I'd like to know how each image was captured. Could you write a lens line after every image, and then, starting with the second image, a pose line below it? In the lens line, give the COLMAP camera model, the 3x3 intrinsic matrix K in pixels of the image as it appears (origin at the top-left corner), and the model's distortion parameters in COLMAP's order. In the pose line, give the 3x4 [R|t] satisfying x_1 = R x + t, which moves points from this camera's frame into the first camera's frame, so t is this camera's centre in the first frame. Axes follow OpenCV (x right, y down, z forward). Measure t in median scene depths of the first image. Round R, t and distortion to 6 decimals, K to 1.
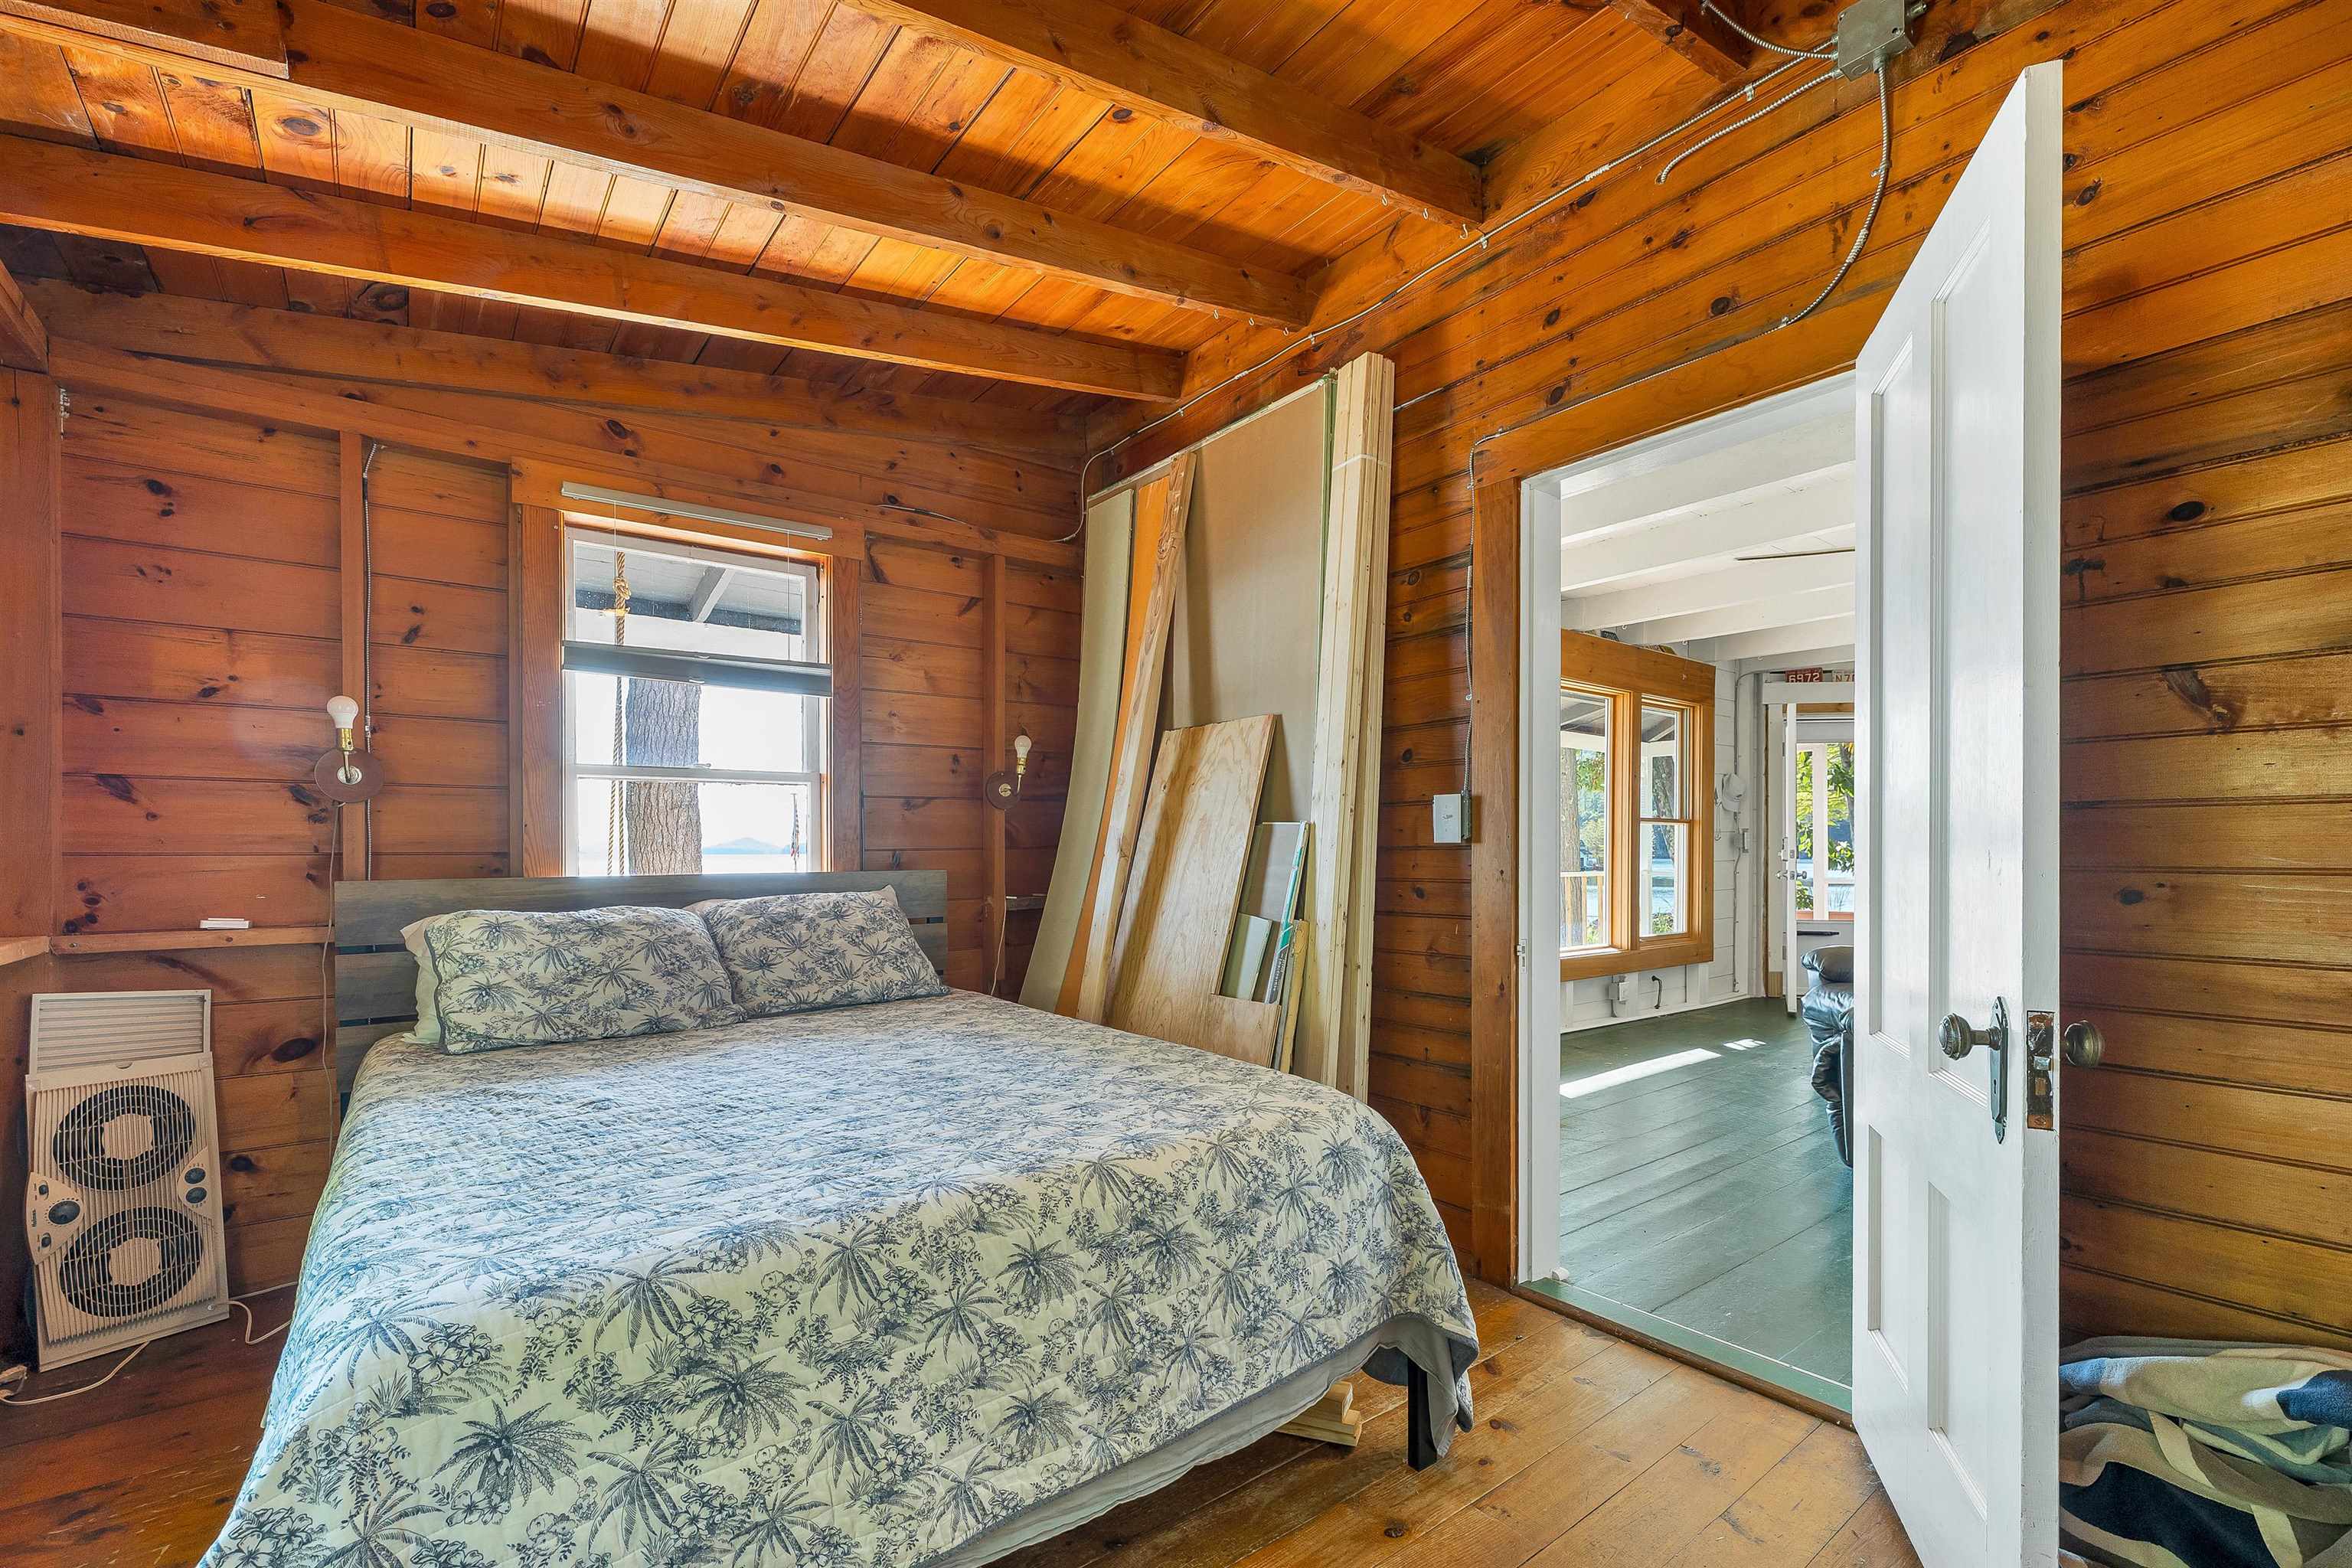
lens RADIAL K [[1002.6, 0, 1143.3], [0, 1002.6, 846.0], [0, 0, 1]] dist [0.002454, 0.000442]
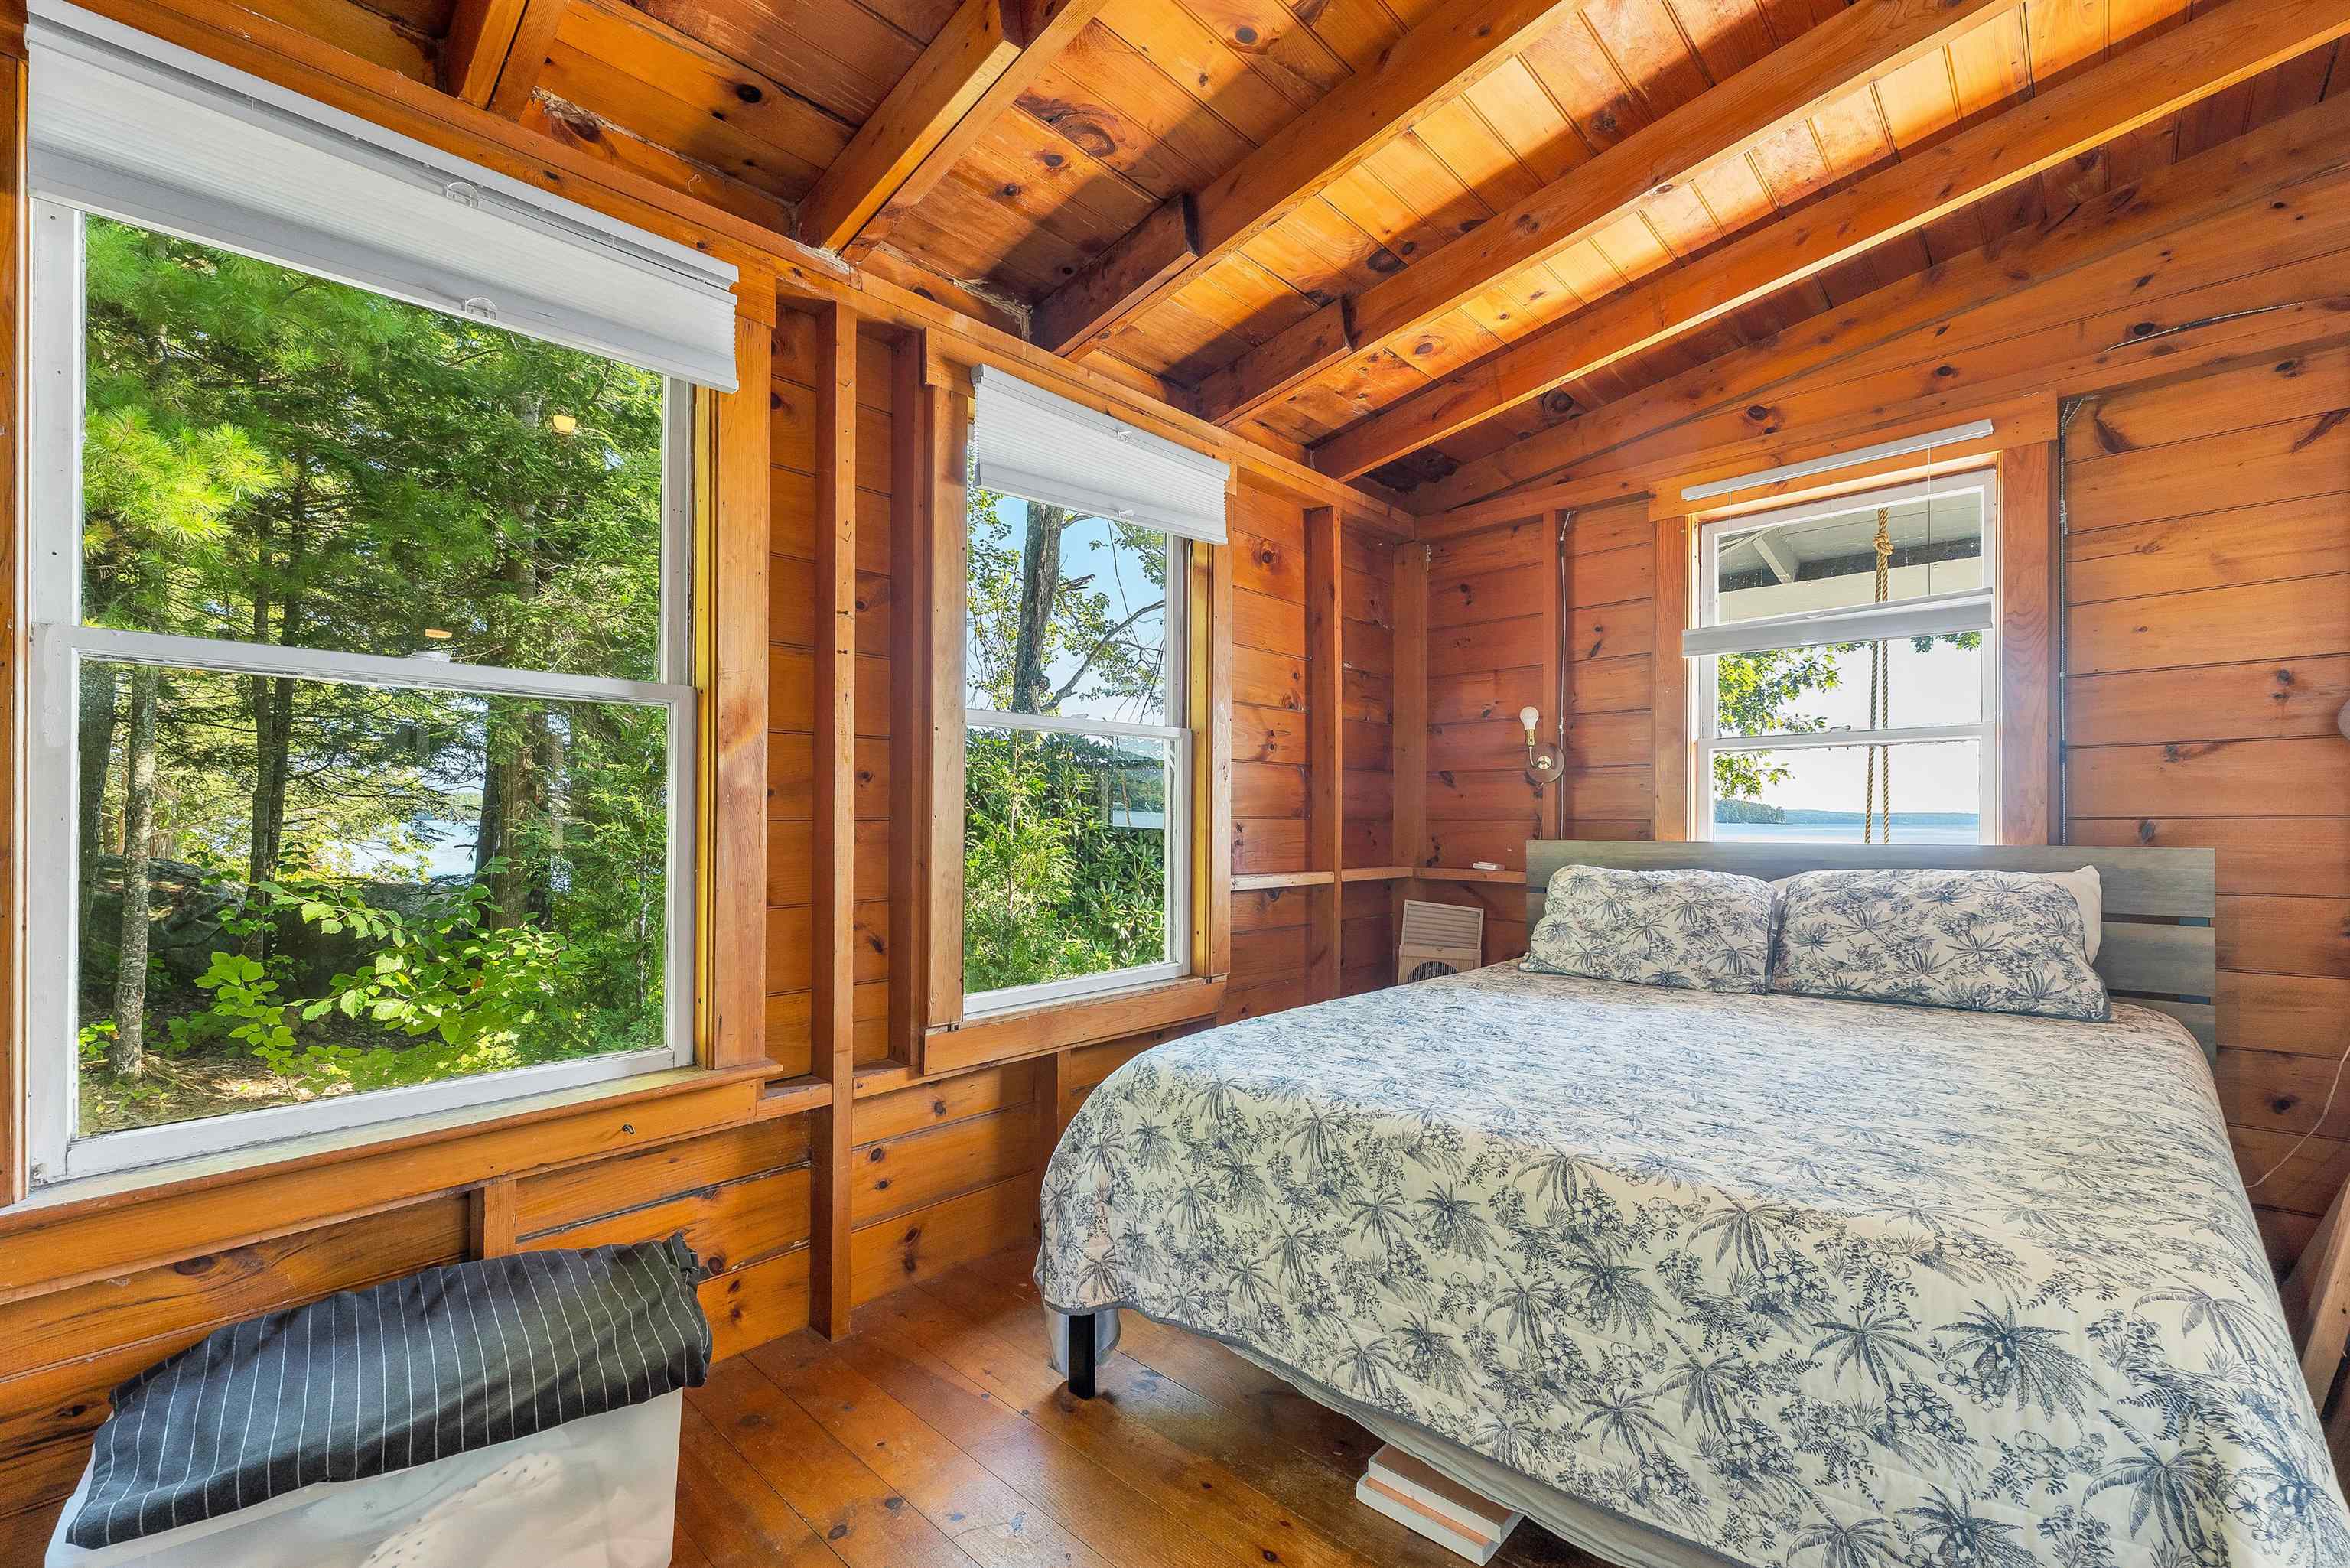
lens RADIAL K [[979.9, 0, 1184.0], [0, 979.9, 811.4], [0, 0, 1]] dist [0.002041, 0.000433]
pose [[0.179634, -0.005453, -0.983718, 0.525323], [0.001947, 0.999985, -0.005187, 0.002197], [0.983732, -0.000984, 0.179642, 0.334237]]
